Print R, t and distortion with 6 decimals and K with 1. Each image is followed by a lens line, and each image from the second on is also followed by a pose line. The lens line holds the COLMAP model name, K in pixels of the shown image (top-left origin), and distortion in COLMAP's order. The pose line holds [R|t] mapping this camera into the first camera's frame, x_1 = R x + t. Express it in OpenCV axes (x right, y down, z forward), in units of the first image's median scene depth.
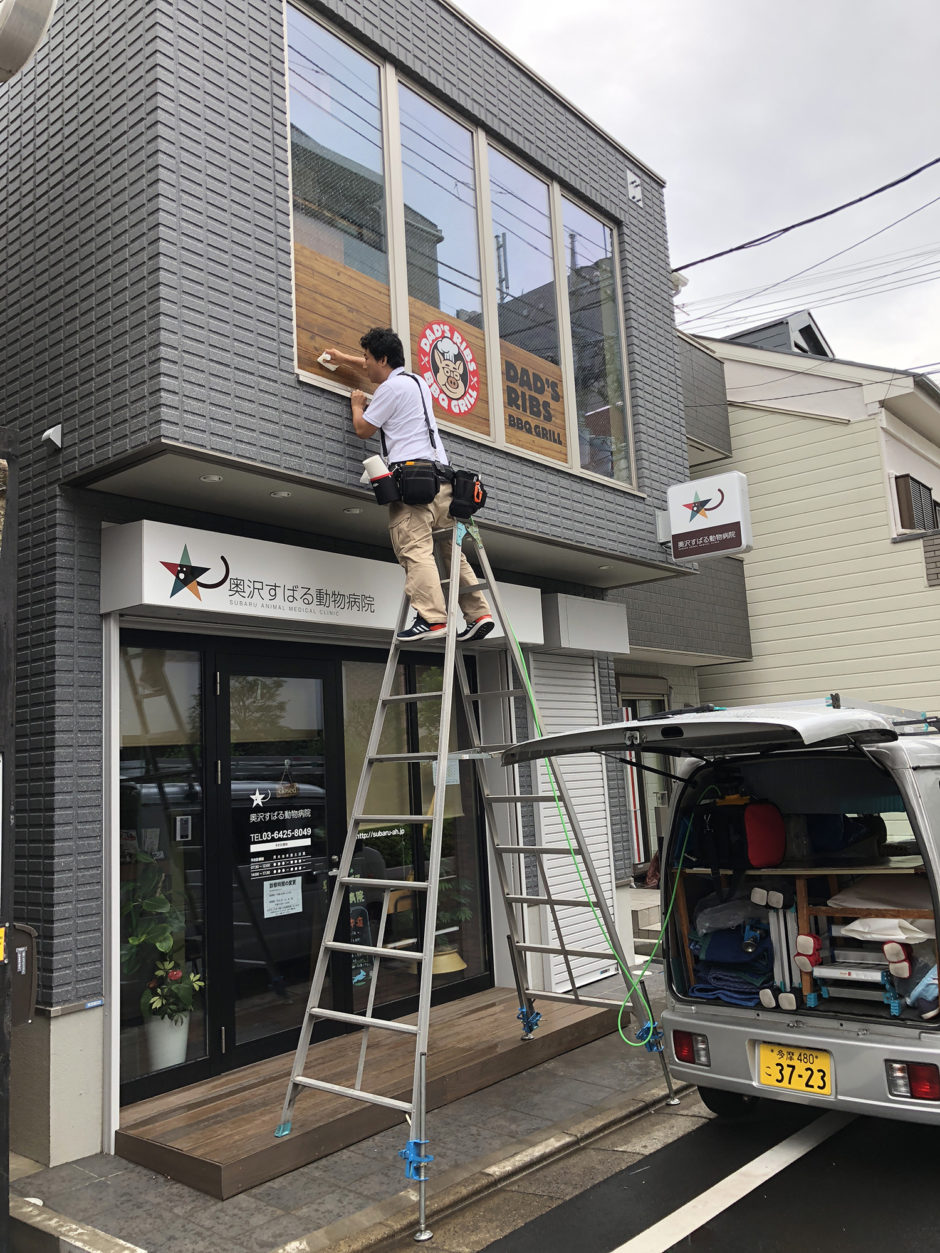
lens RADIAL K [[1023.4, 0, 460.1], [0, 1023.4, 625.3], [0, 0, 1]] dist [0.015632, -0.011945]
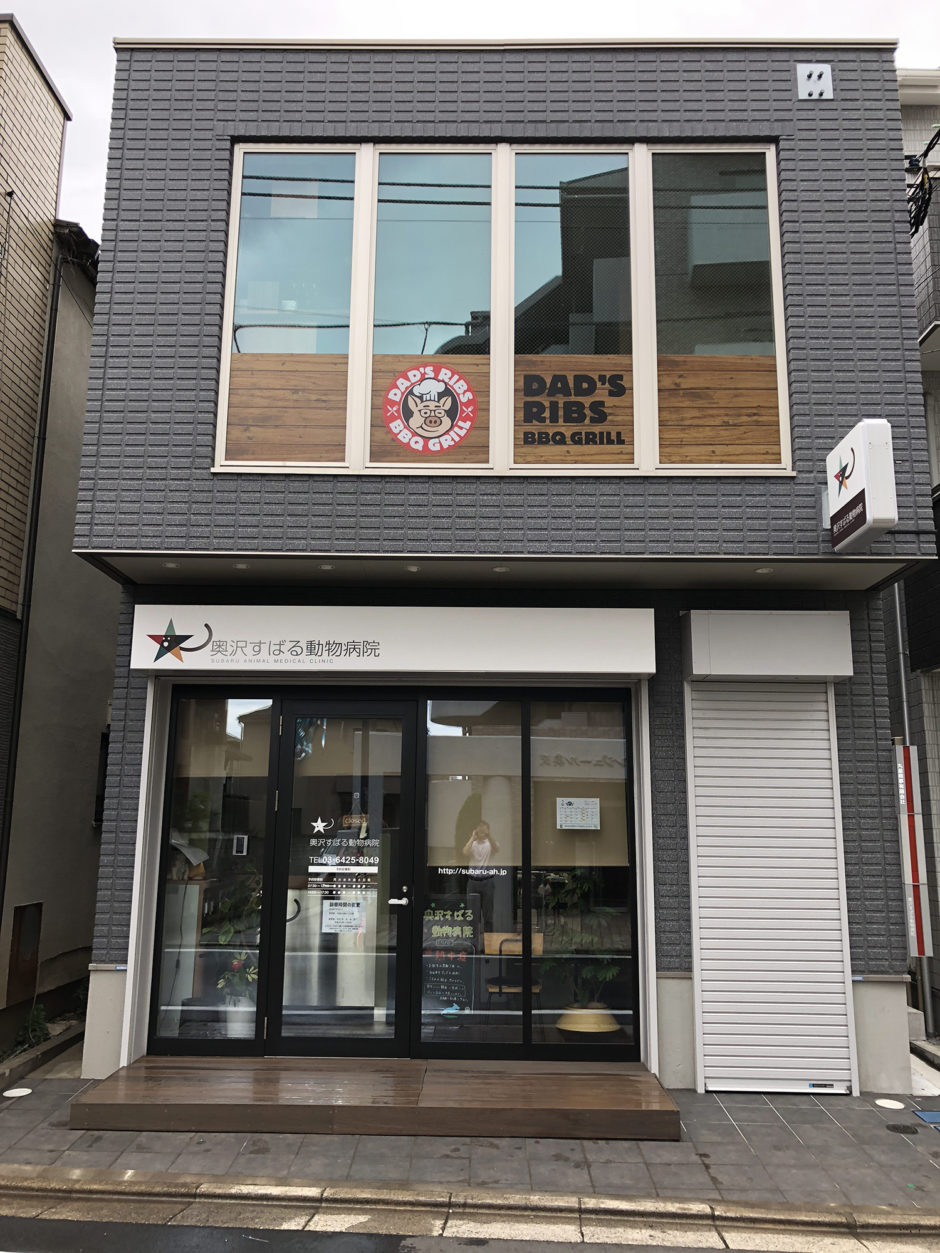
lens RADIAL K [[1023.4, 0, 460.3], [0, 1023.4, 623.2], [0, 0, 1]] dist [0.015632, -0.011945]
pose [[0.628196, -0.086263, -0.773259, 0.784764], [0.066057, 0.996160, -0.057465, 0.019563], [0.775246, -0.014979, 0.631482, 0.393384]]
